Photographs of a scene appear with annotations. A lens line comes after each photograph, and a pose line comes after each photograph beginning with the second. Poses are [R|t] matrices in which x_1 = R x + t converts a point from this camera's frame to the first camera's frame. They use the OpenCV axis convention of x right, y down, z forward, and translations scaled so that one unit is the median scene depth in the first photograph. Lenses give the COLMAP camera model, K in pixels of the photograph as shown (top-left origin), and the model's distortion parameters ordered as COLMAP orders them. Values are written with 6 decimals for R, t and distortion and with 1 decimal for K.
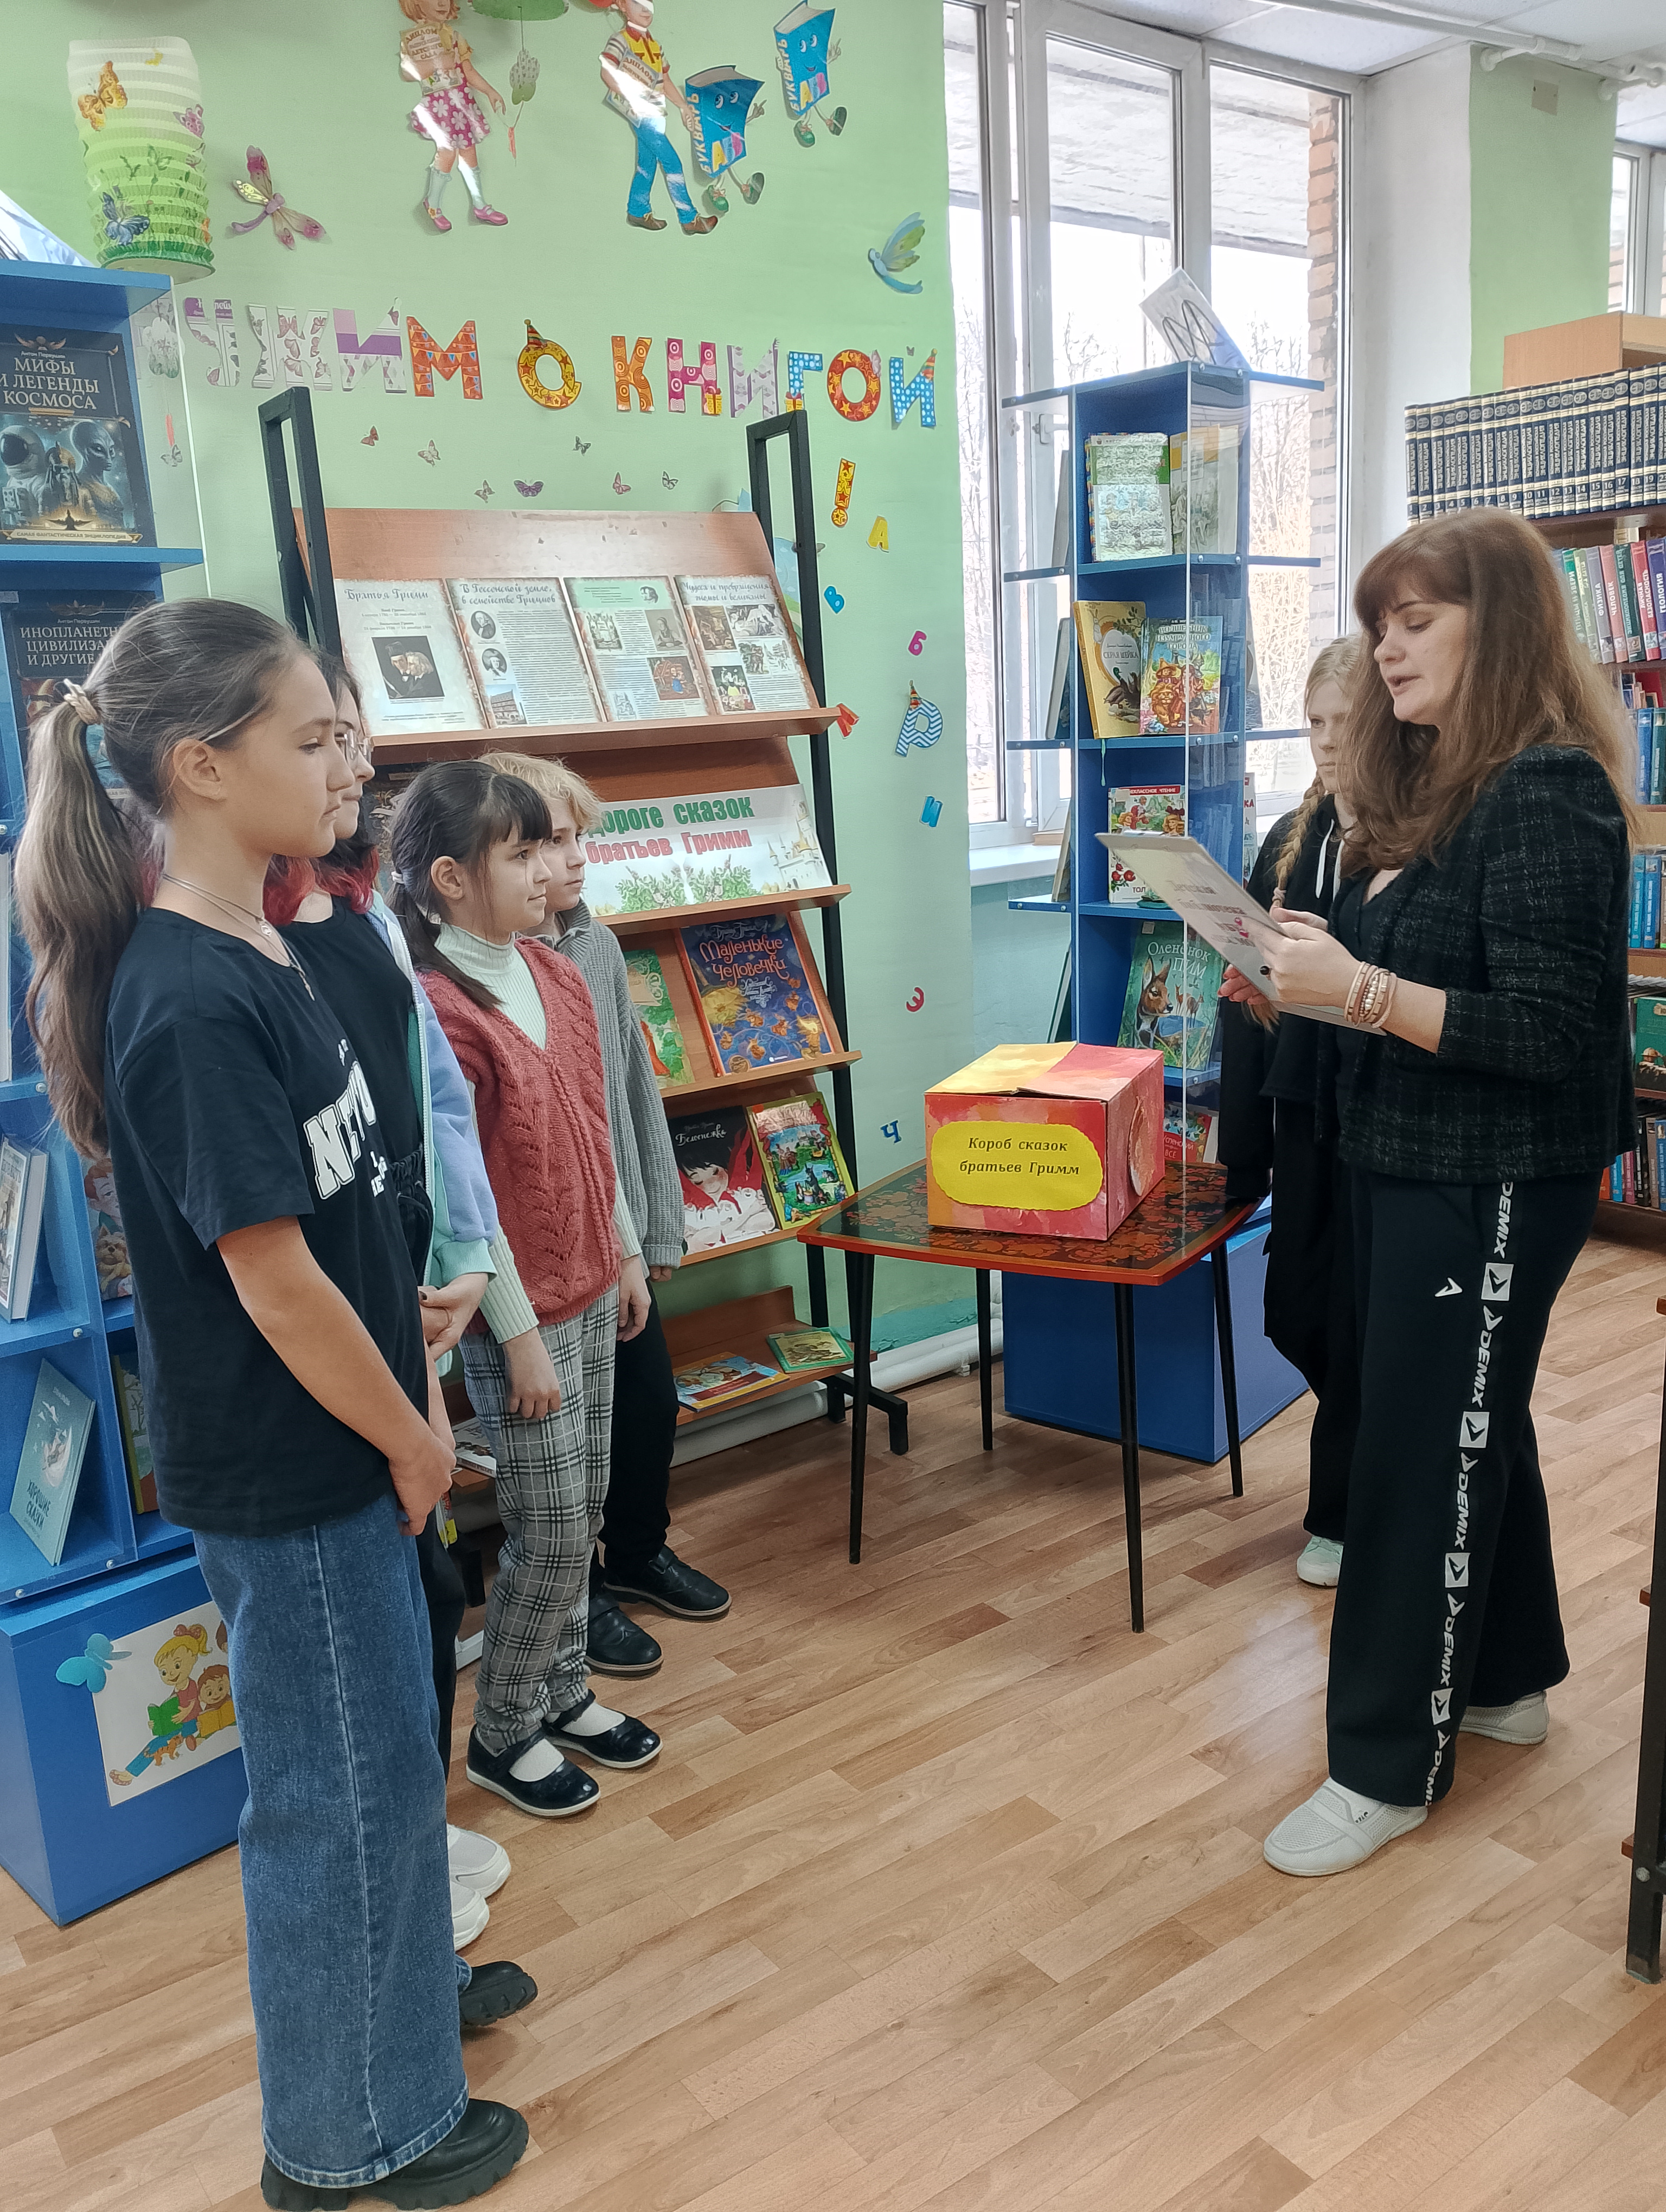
lens RADIAL K [[1795.9, 0, 824.0], [0, 1795.9, 1144.9], [0, 0, 1]] dist [0.054546, -0.105791]
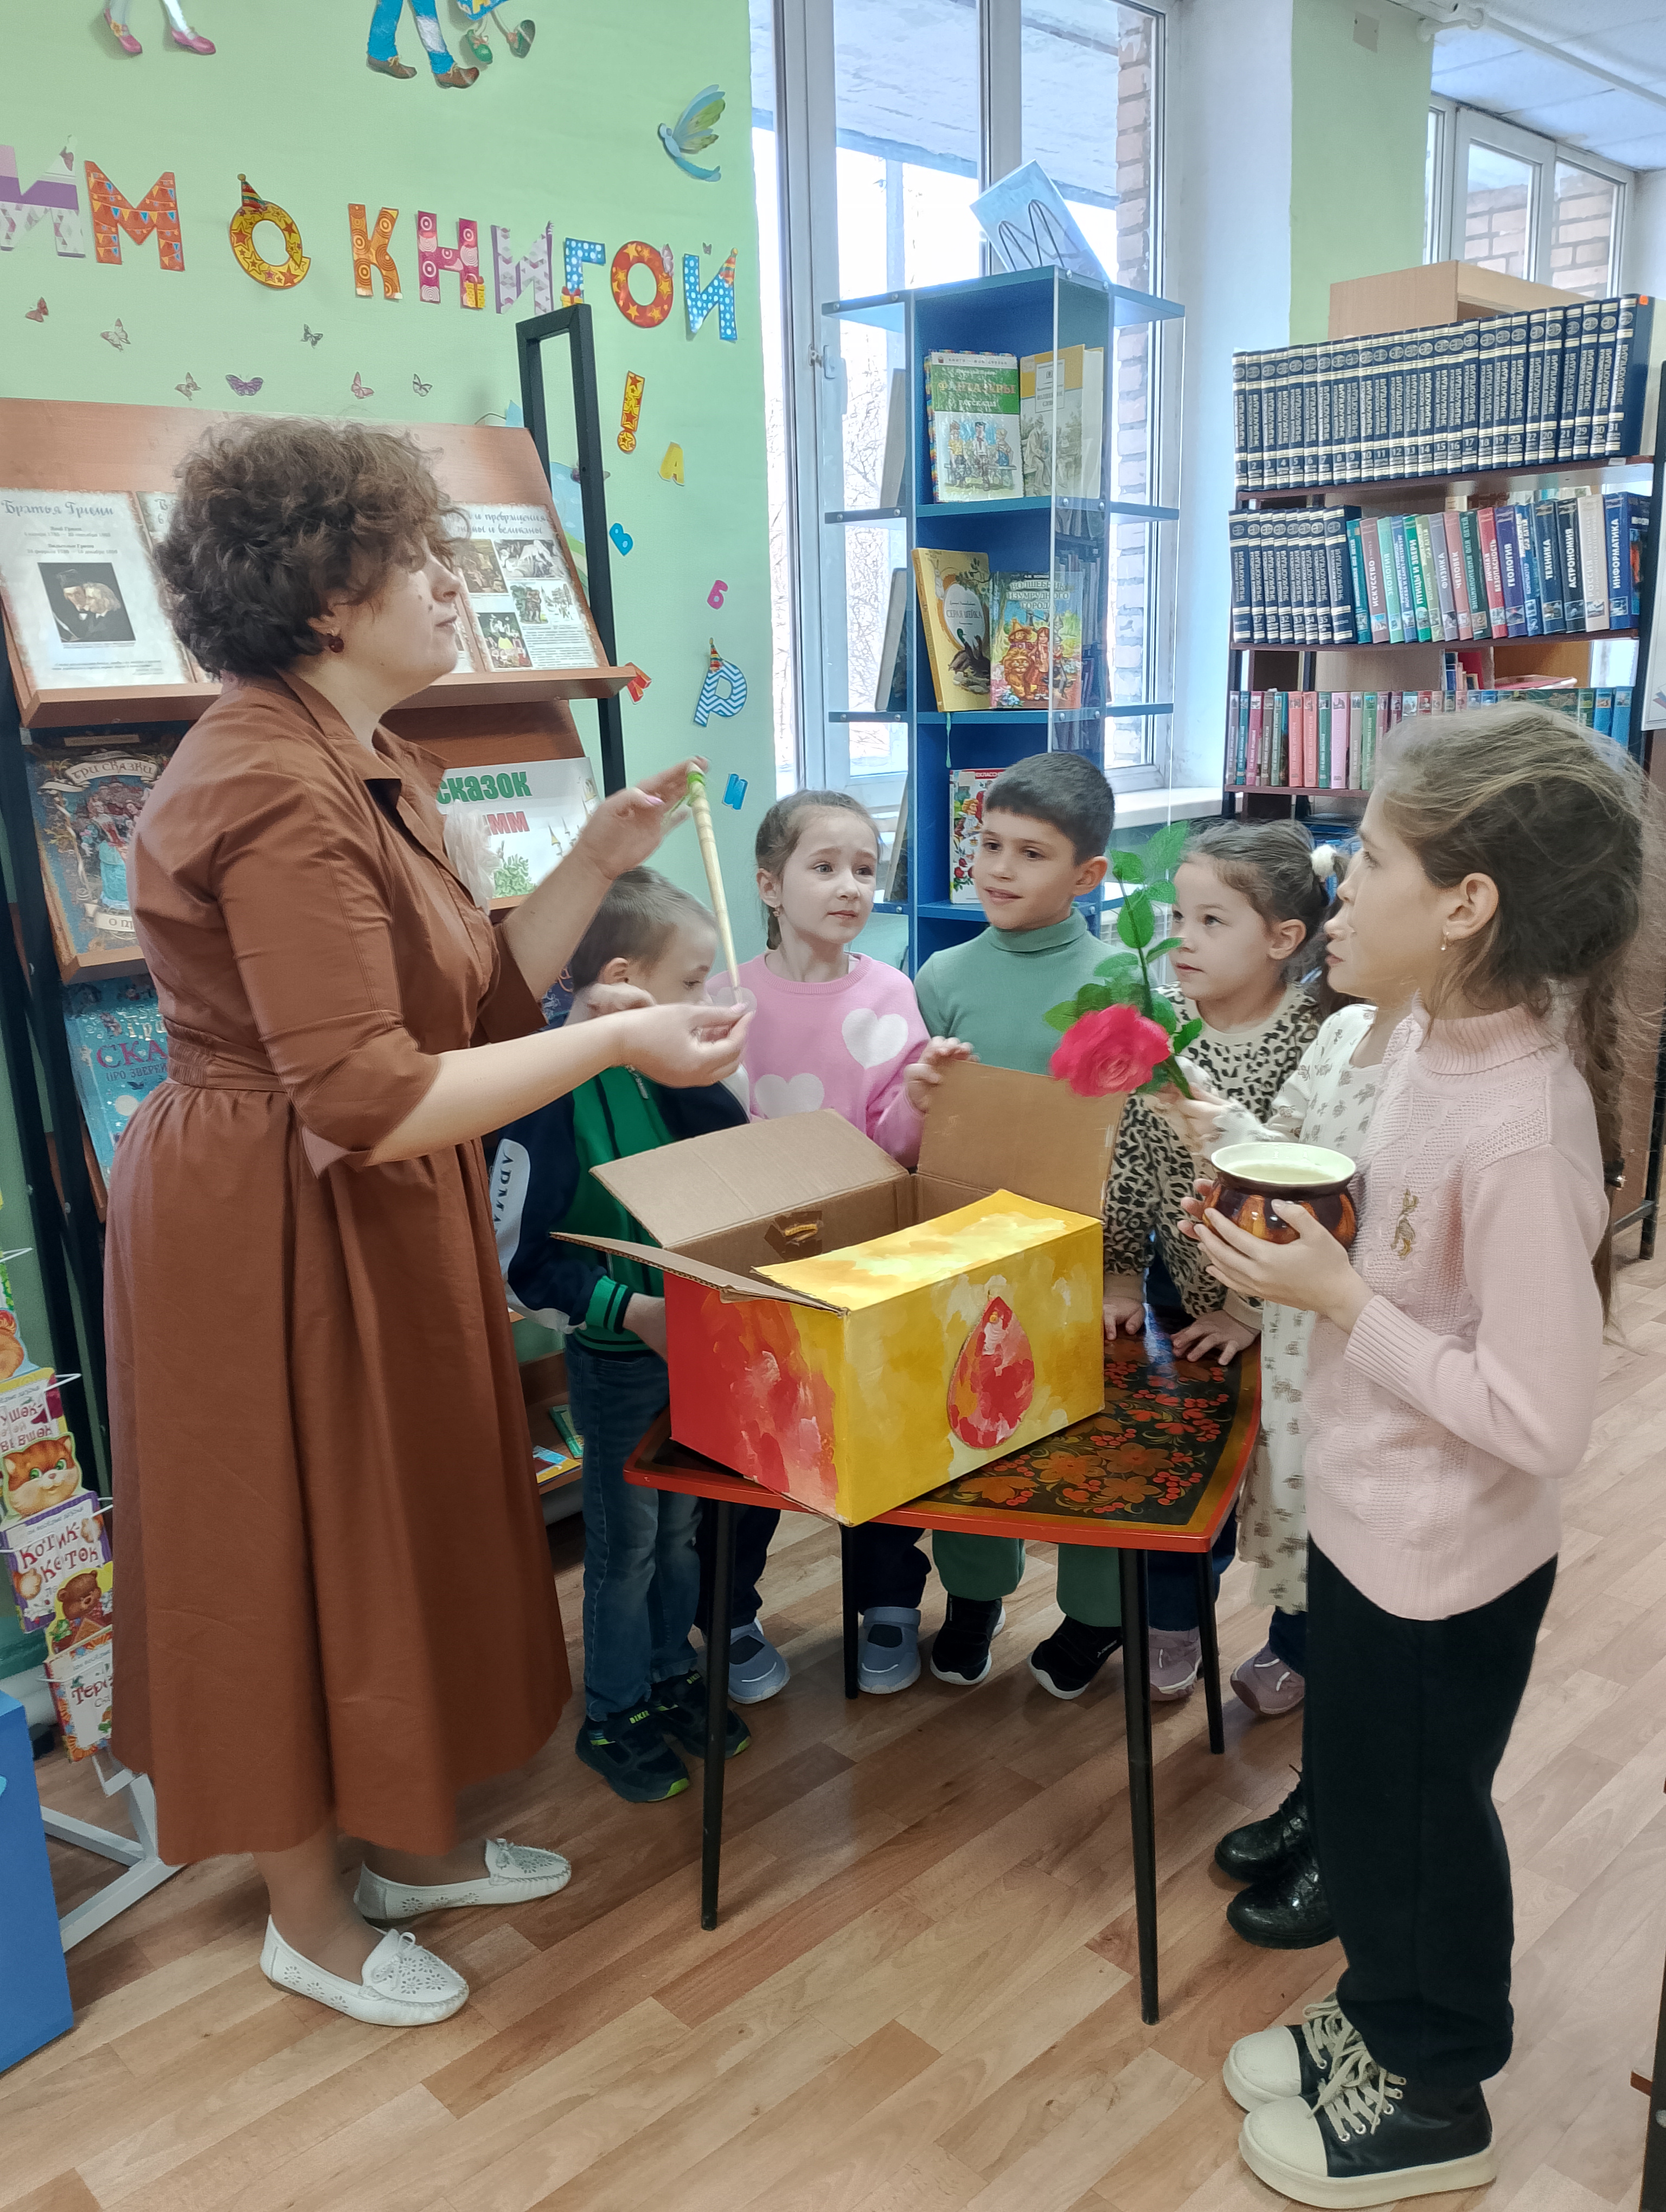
lens RADIAL K [[1795.9, 0, 816.1], [0, 1795.9, 1137.1], [0, 0, 1]] dist [0.054546, -0.105791]
pose [[0.991161, -0.010507, 0.132247, -0.020729], [0.008521, 0.999842, 0.015570, -0.037795], [-0.132390, -0.014305, 0.991095, 0.159392]]
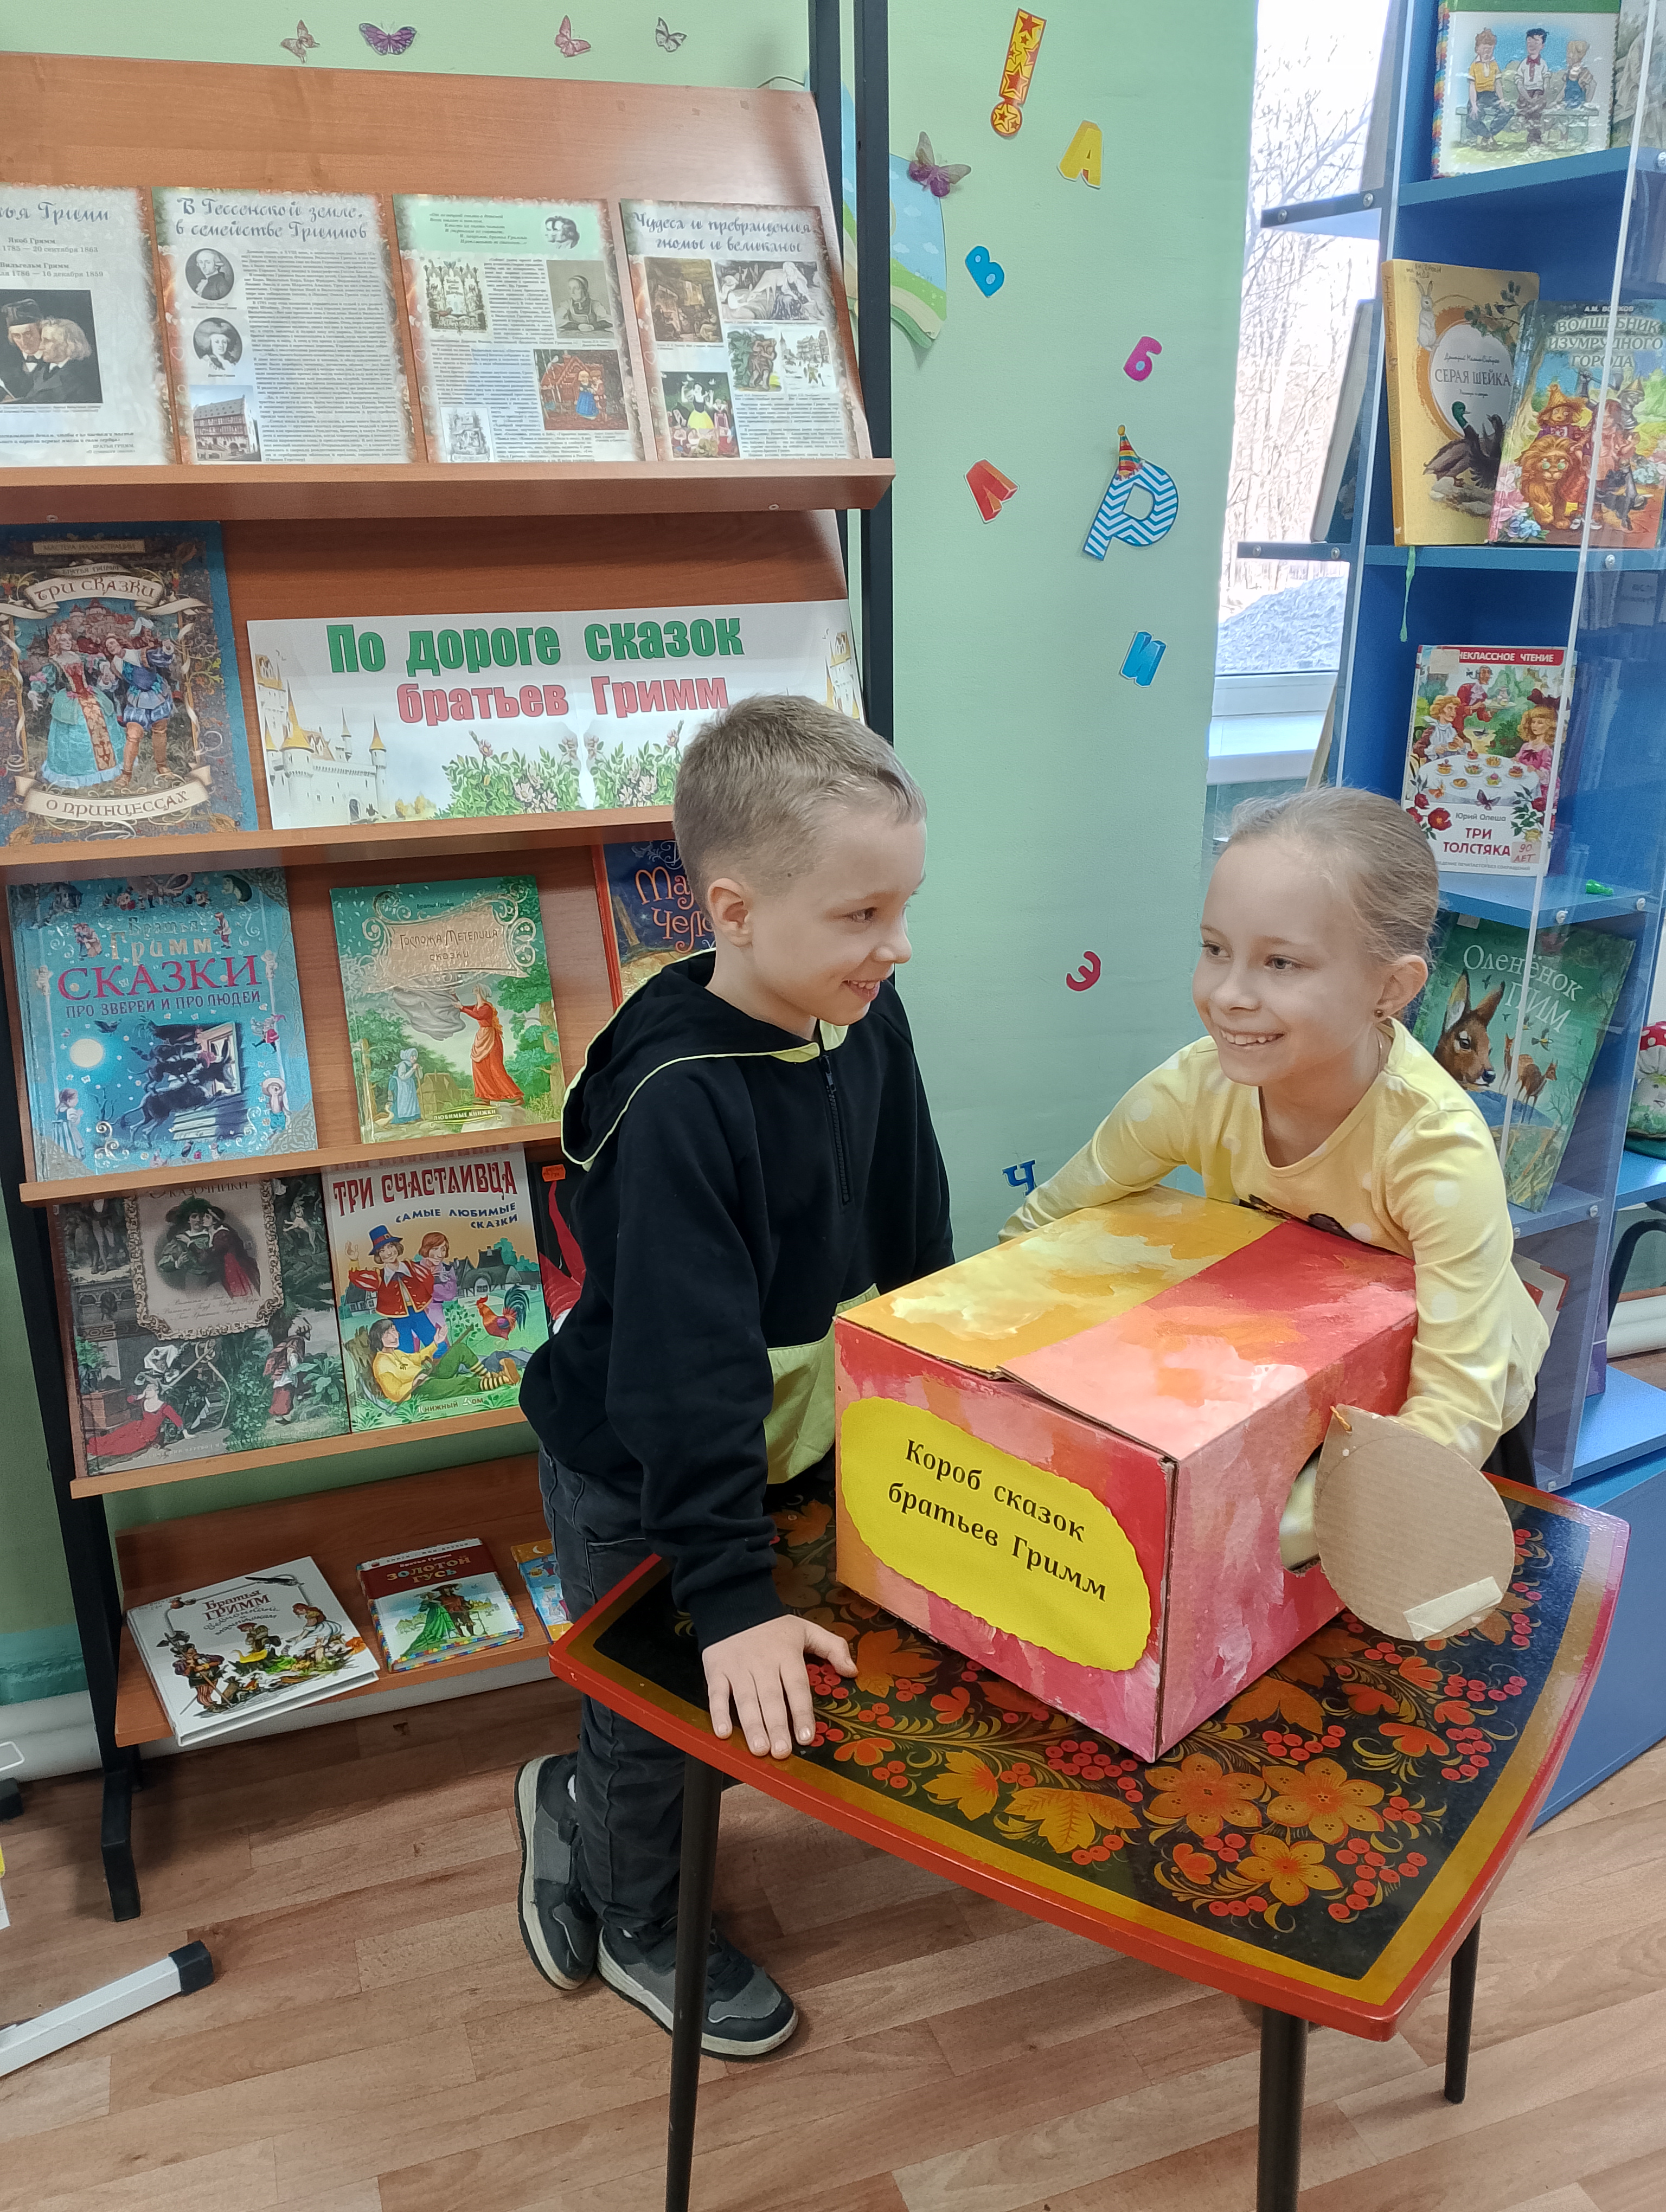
lens RADIAL K [[1795.9, 0, 836.3], [0, 1795.9, 1082.8], [0, 0, 1]] dist [0.054546, -0.105791]
pose [[0.958737, 0.128616, -0.253536, 0.152196], [-0.108092, 0.989749, 0.093344, -0.108717], [0.262943, -0.062087, 0.962812, 0.471042]]
